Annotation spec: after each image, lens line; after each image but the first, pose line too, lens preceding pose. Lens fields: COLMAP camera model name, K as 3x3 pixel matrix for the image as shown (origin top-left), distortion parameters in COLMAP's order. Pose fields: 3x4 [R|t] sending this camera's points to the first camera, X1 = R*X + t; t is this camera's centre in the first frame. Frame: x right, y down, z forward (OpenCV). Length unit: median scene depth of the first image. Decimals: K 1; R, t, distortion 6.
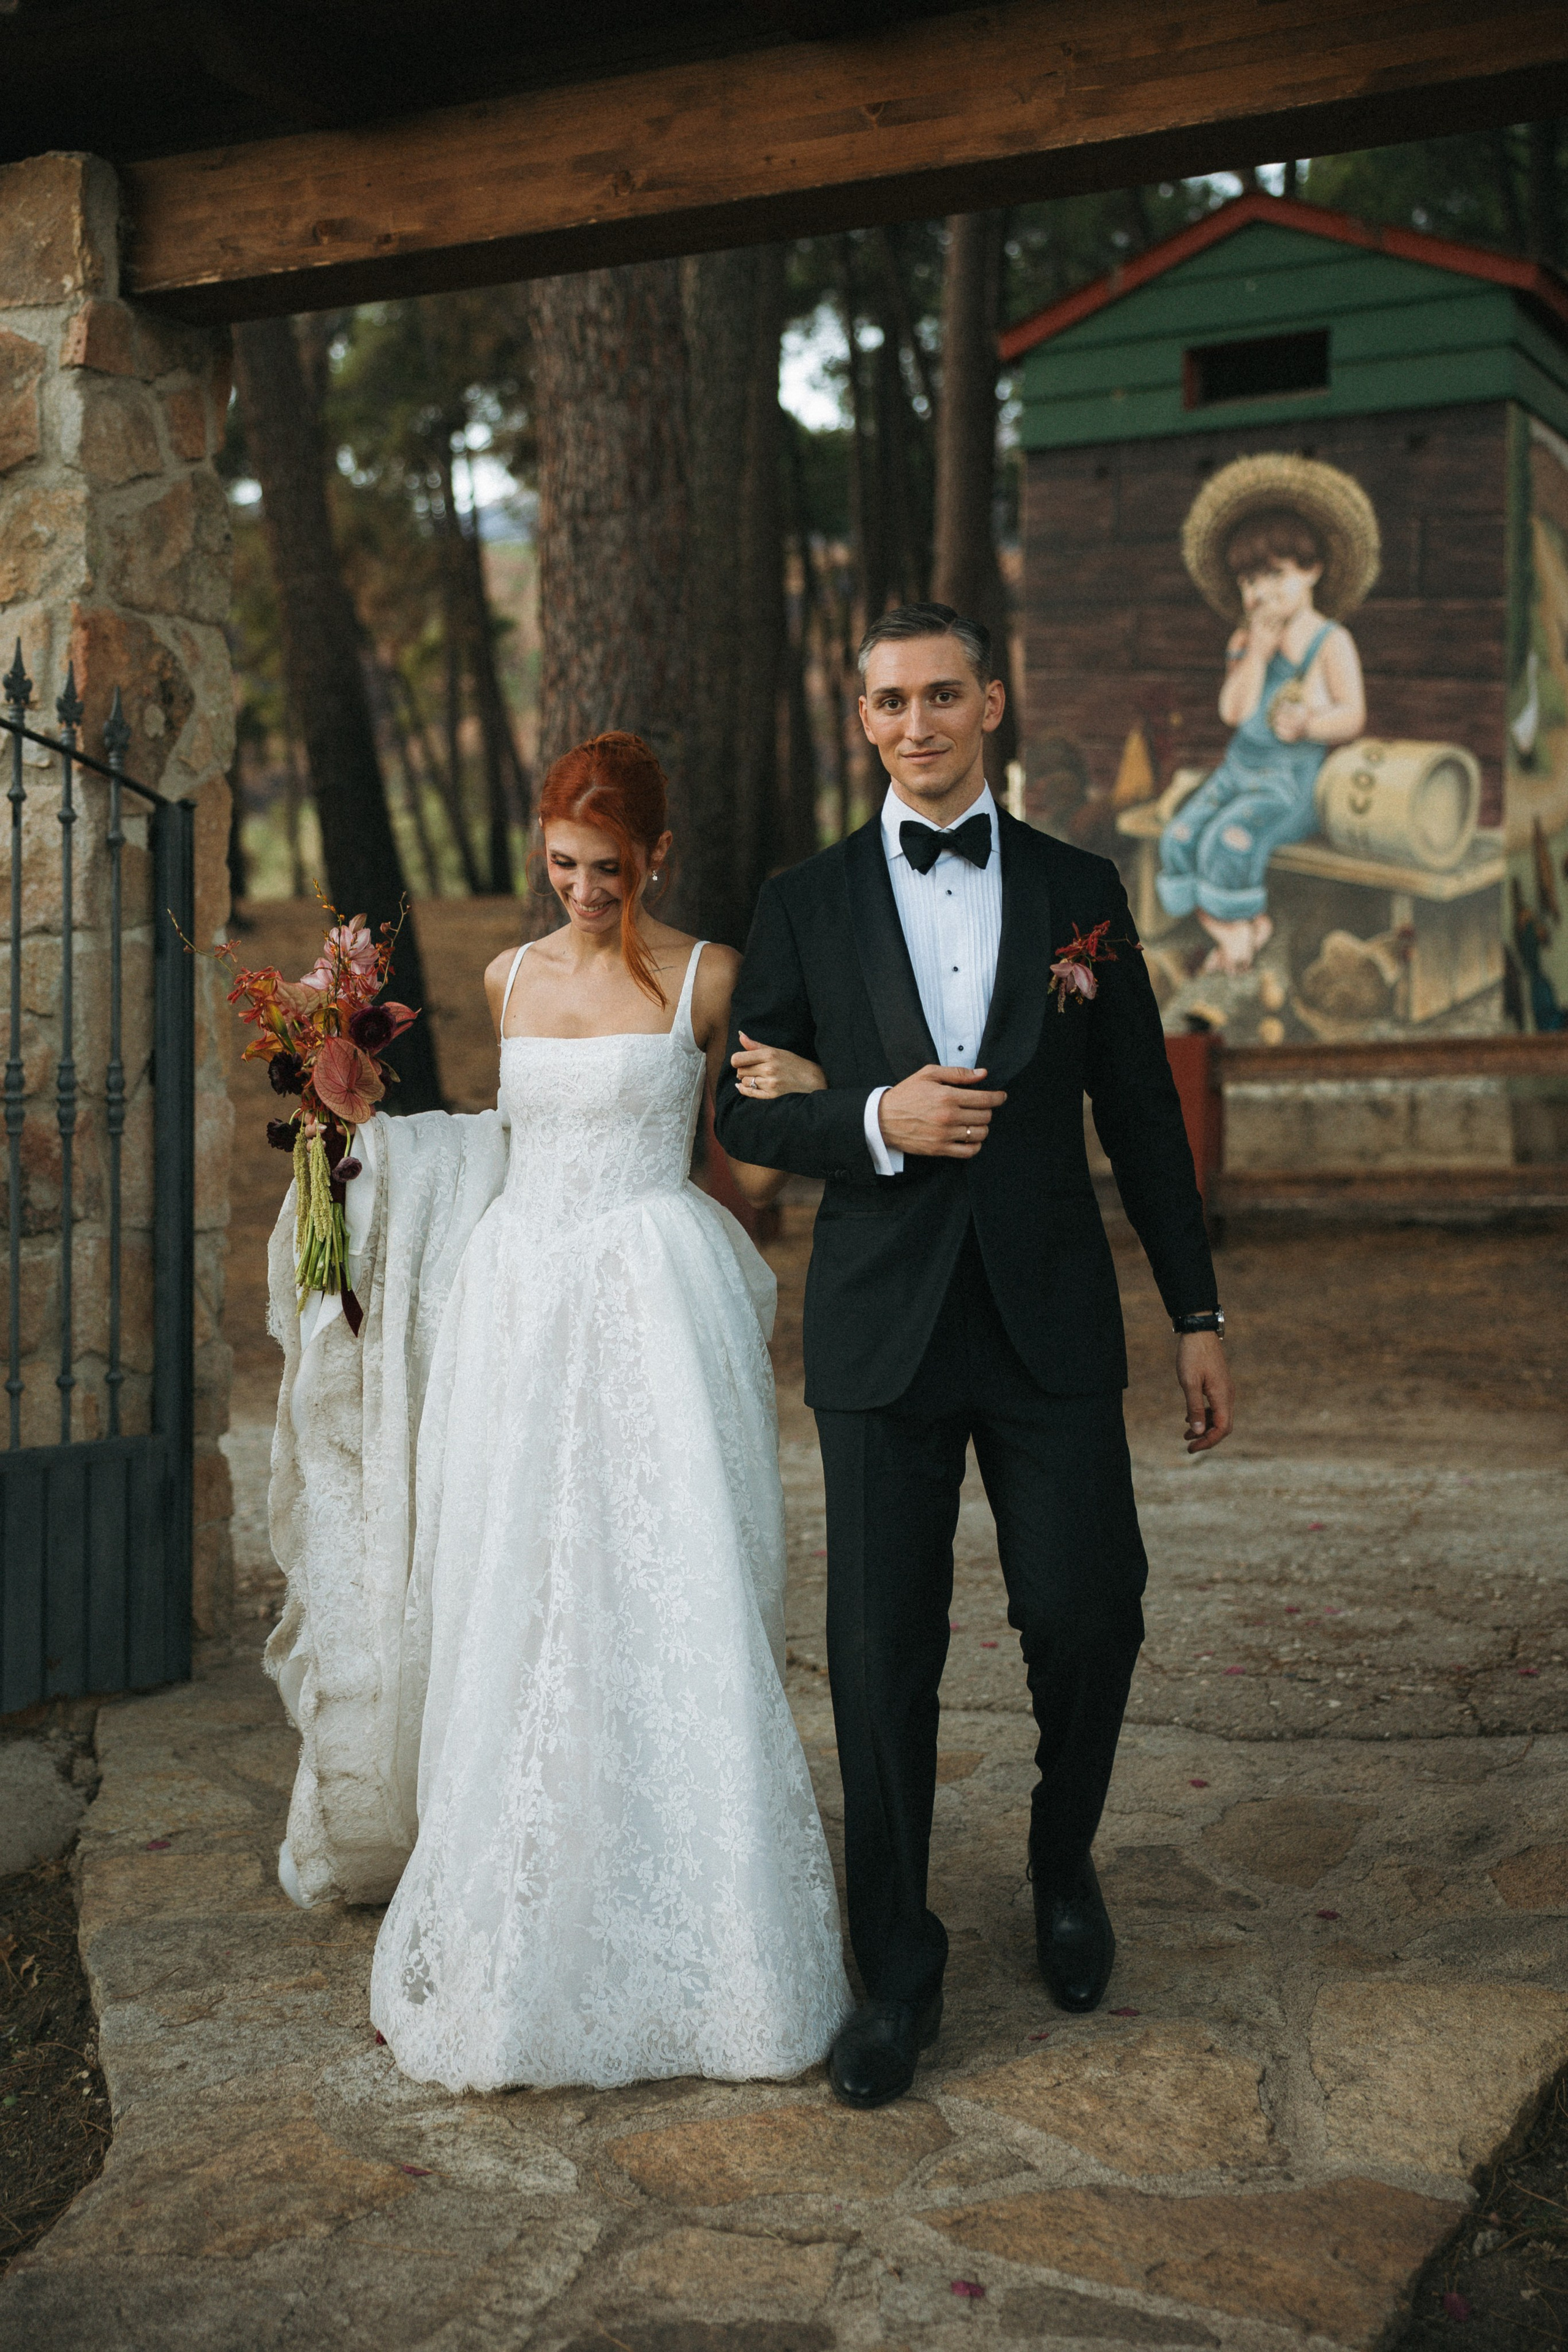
lens RADIAL K [[3157.1, 0, 685.8], [0, 3157.1, 1173.6], [0, 0, 1]] dist [-0.006647, -0.032943]
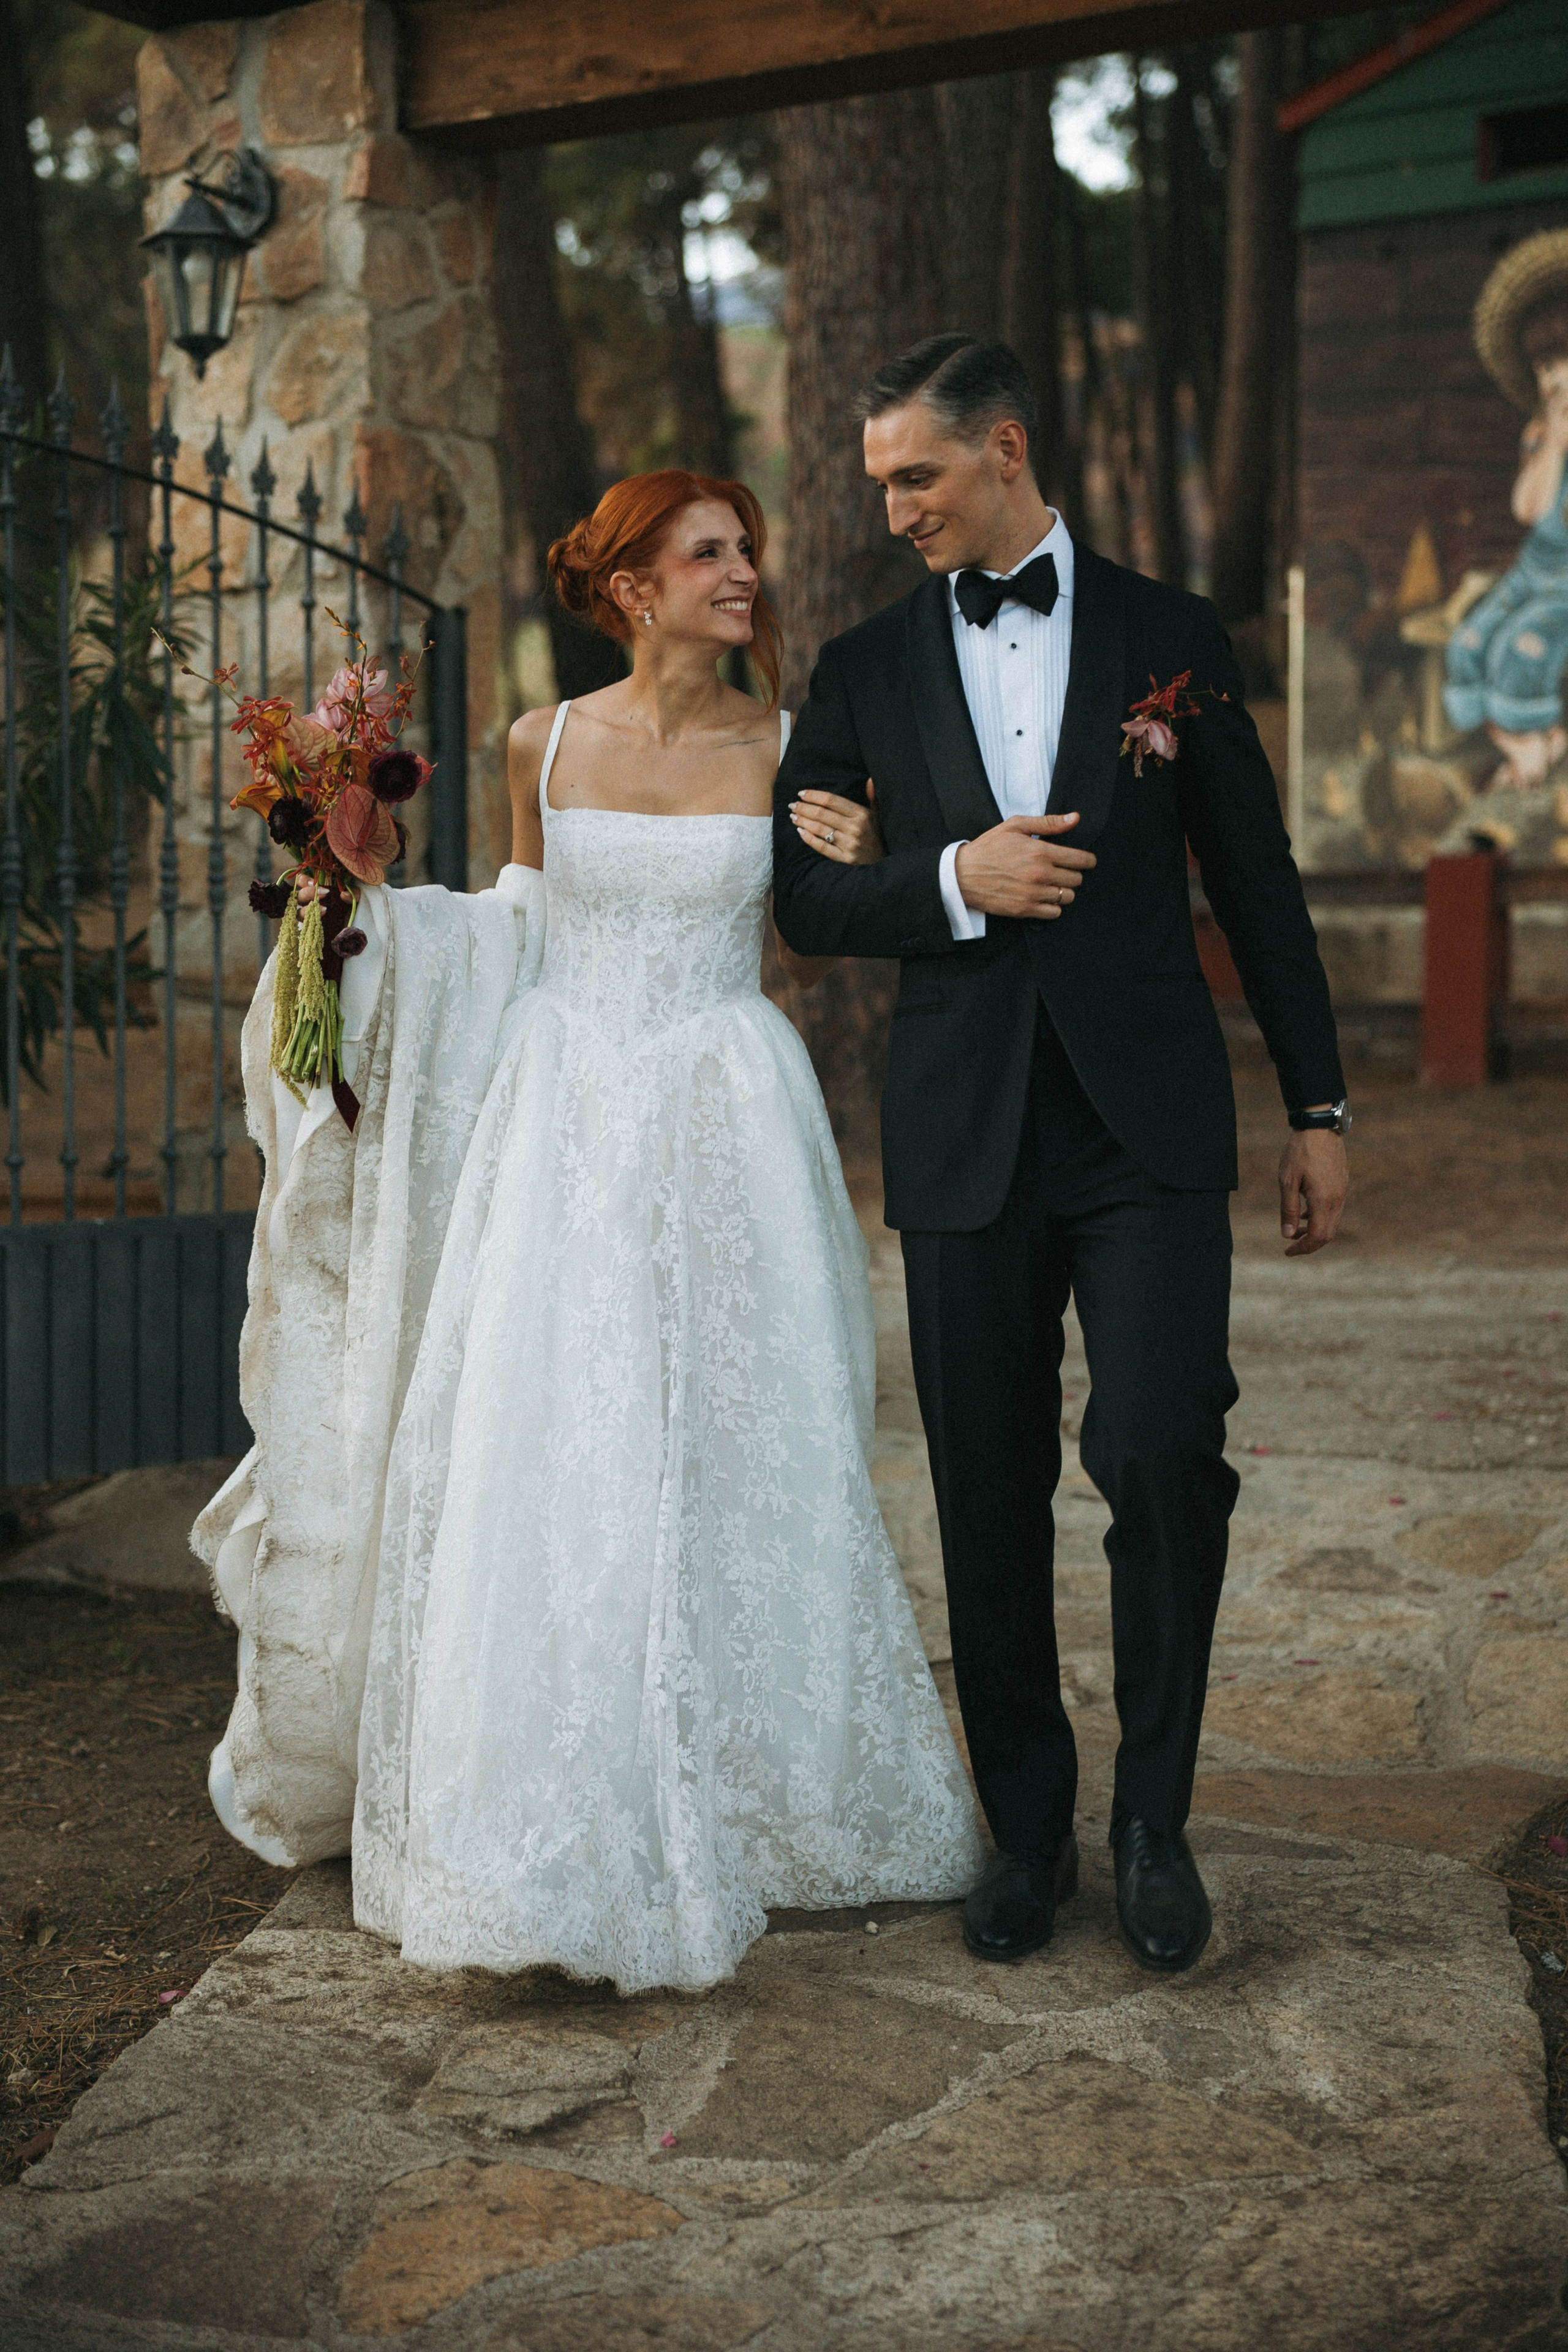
lens RADIAL K [[3566.7, 0, 692.0], [0, 3566.7, 1177.8], [0, 0, 1]] dist [0.023701, 0.082810]
pose [[0.997404, 0.000722, -0.072006, 0.003731], [0.001955, 0.999310, 0.037101, 0.015299], [0.071983, -0.037146, 0.996714, -0.104718]]
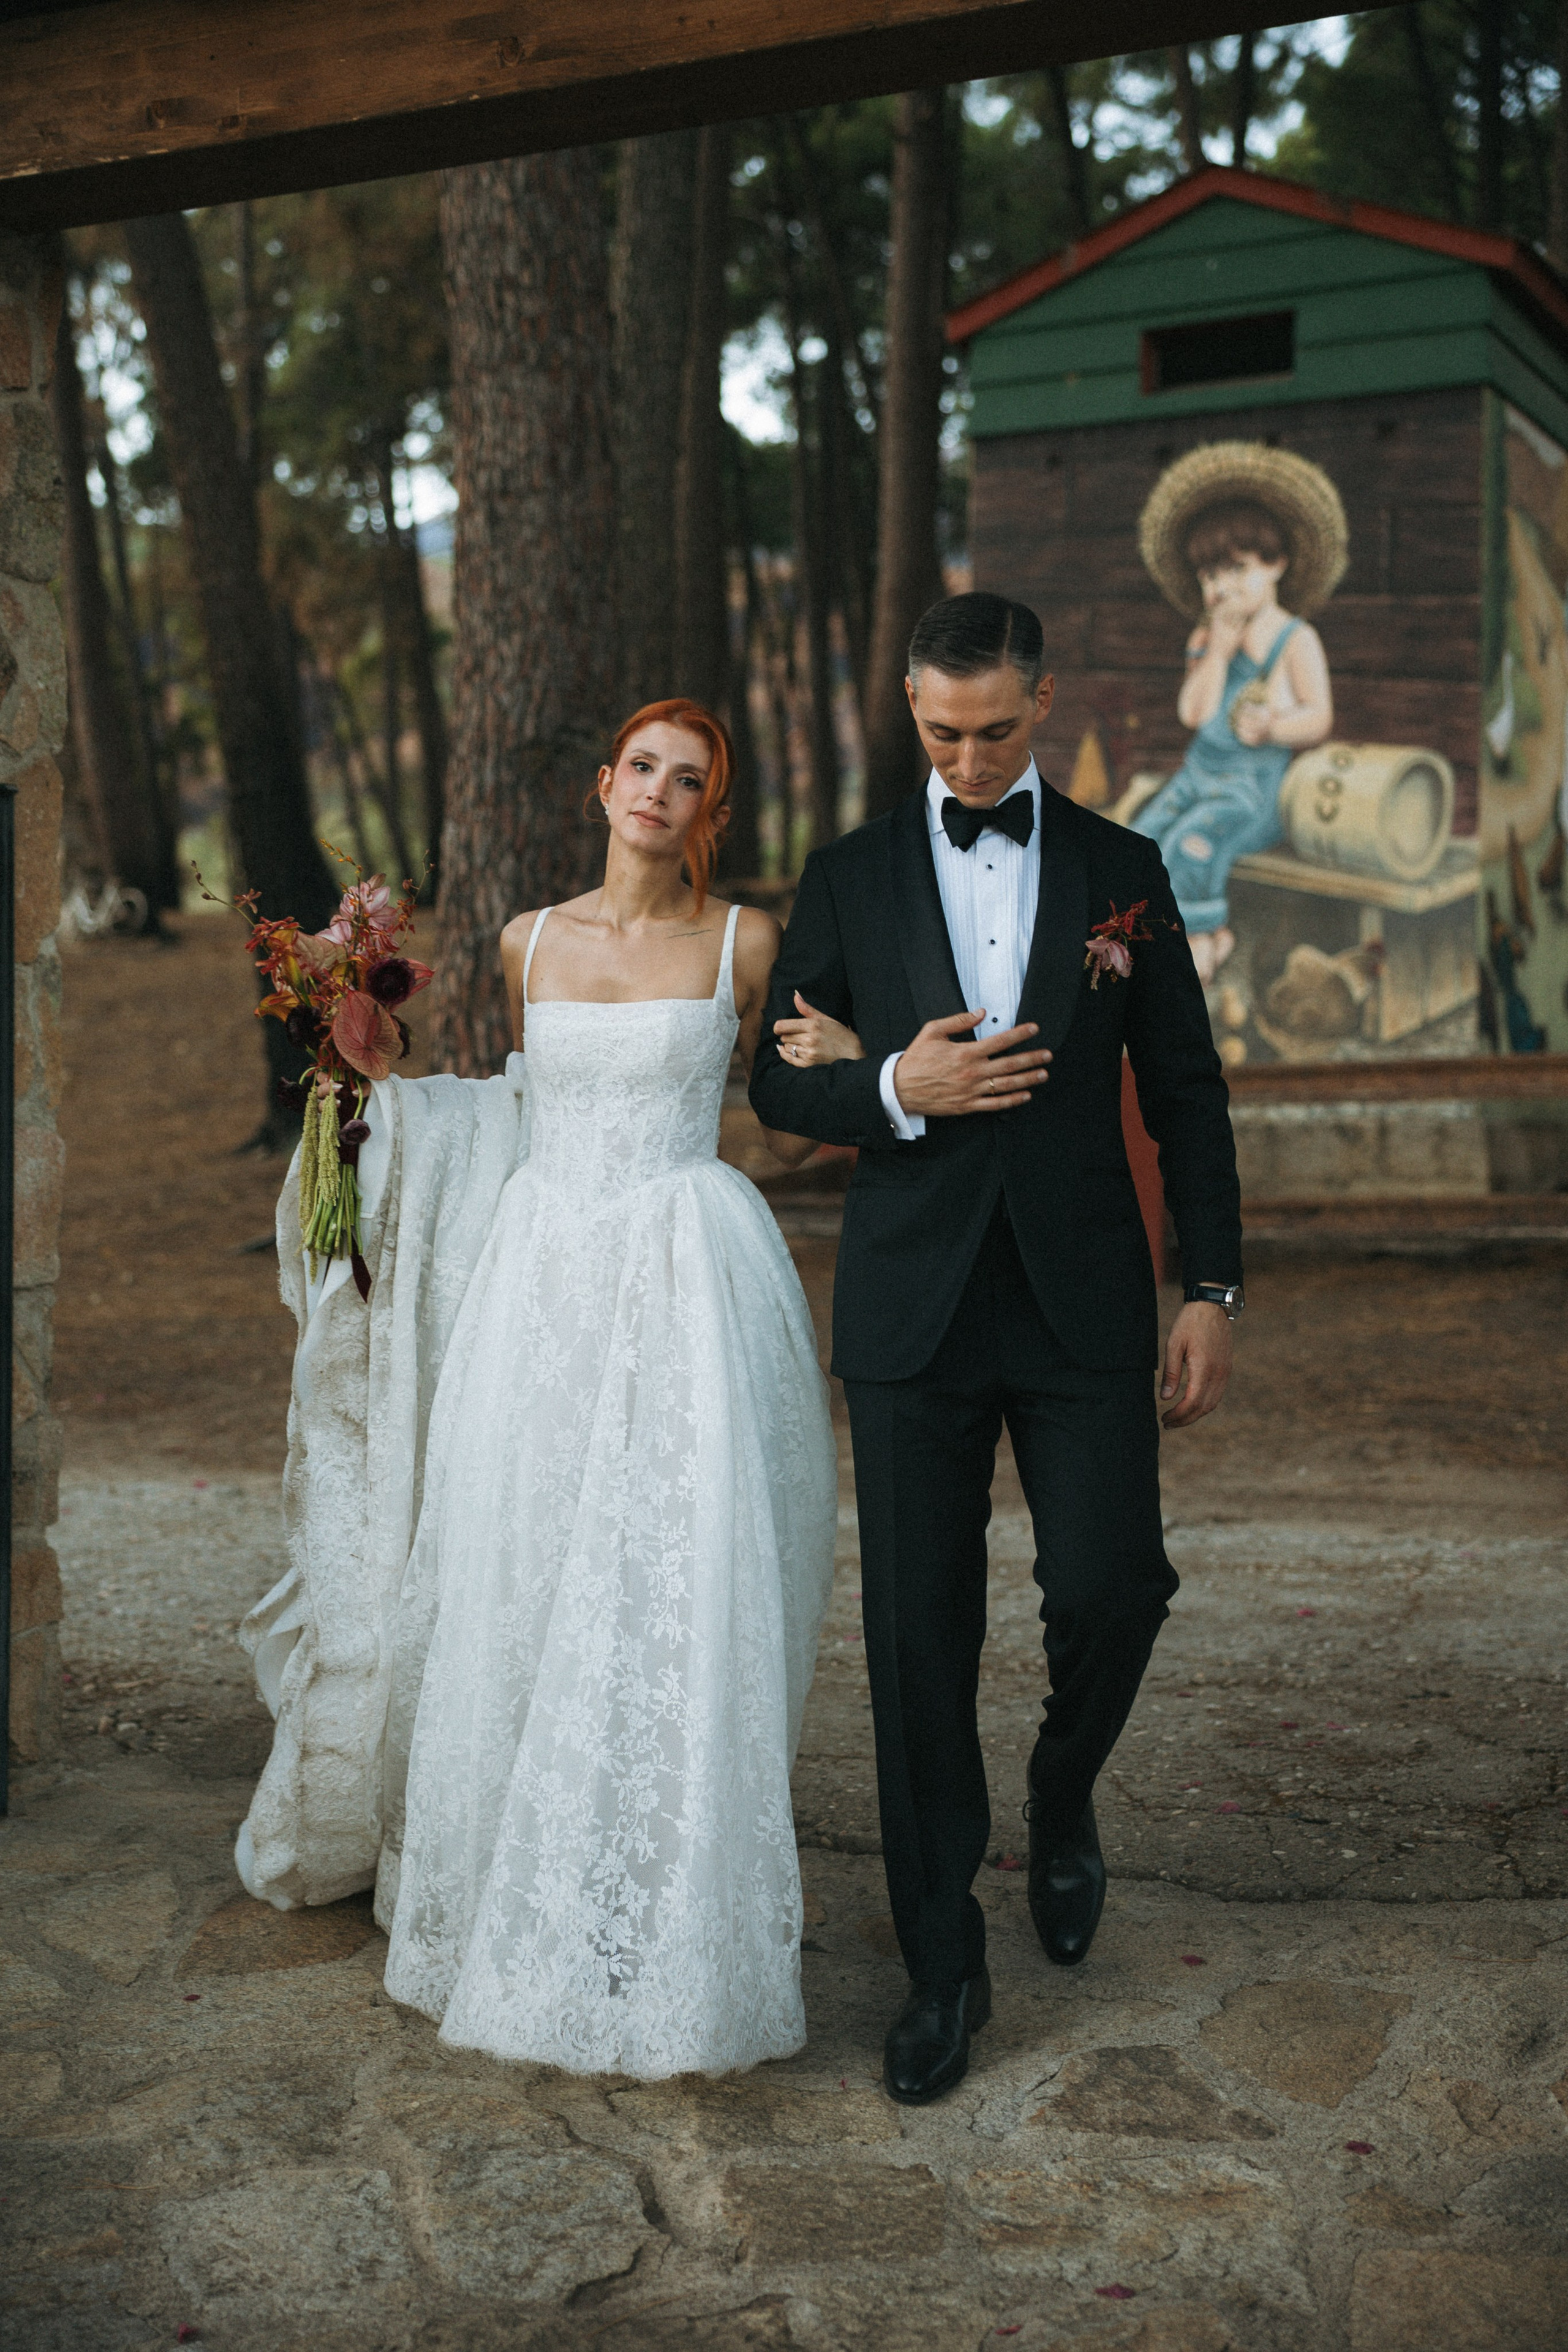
lens RADIAL K [[3157.1, 0, 685.8], [0, 3157.1, 1173.6], [0, 0, 1]] dist [-0.006647, -0.032943]
pose [[0.999835, 0.001486, 0.018123, 0.005524], [-0.001405, 0.999989, -0.004506, -0.004839], [-0.018129, 0.004480, 0.999826, 0.071882]]
